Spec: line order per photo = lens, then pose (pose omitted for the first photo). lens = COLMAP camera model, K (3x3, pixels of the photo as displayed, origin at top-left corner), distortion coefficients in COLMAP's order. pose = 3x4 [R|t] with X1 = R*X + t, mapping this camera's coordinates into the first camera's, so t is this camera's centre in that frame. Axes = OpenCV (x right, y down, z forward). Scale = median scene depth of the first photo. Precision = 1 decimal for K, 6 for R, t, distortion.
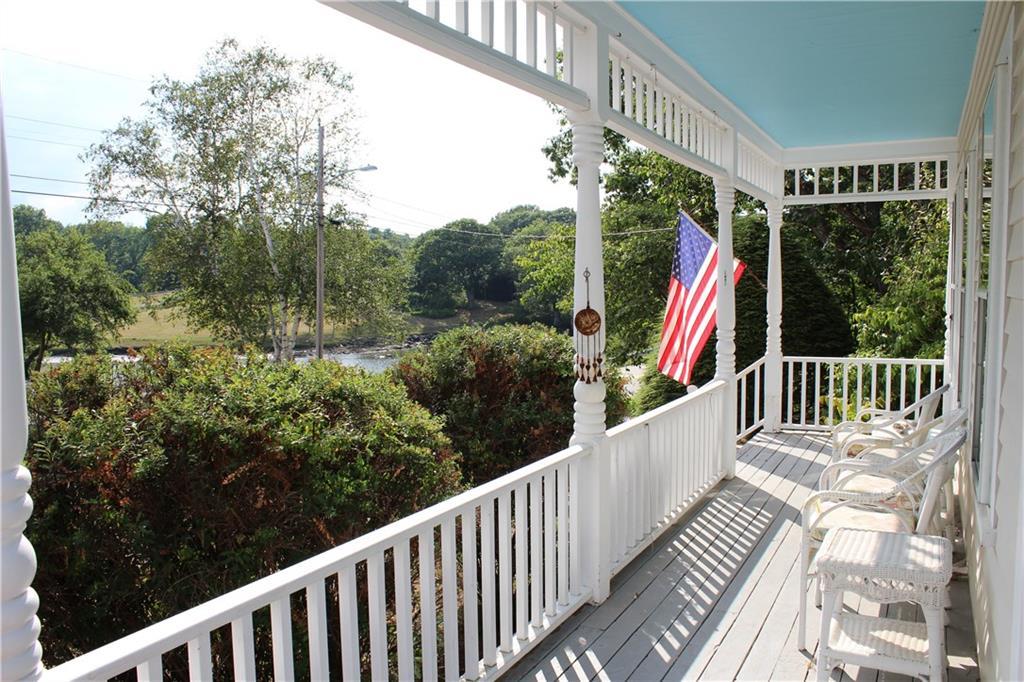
lens RADIAL K [[1068.2, 0, 512.0], [0, 1068.2, 341.0], [0, 0, 1]] dist [-0.135530, 0.004513]
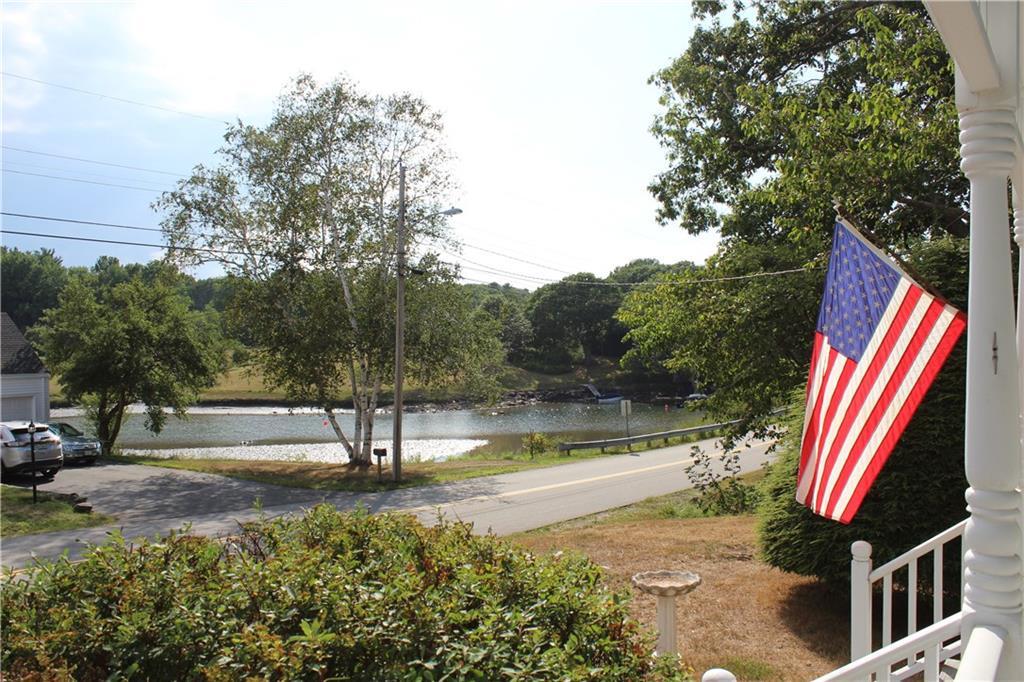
lens RADIAL K [[858.0, 0, 512.0], [0, 858.0, 341.0], [0, 0, 1]] dist [-0.201669, 0.002731]
pose [[0.985192, 0.006113, -0.171346, 0.037324], [-0.014147, 0.998855, -0.045707, -0.020920], [0.170870, 0.047454, 0.984150, 0.299059]]
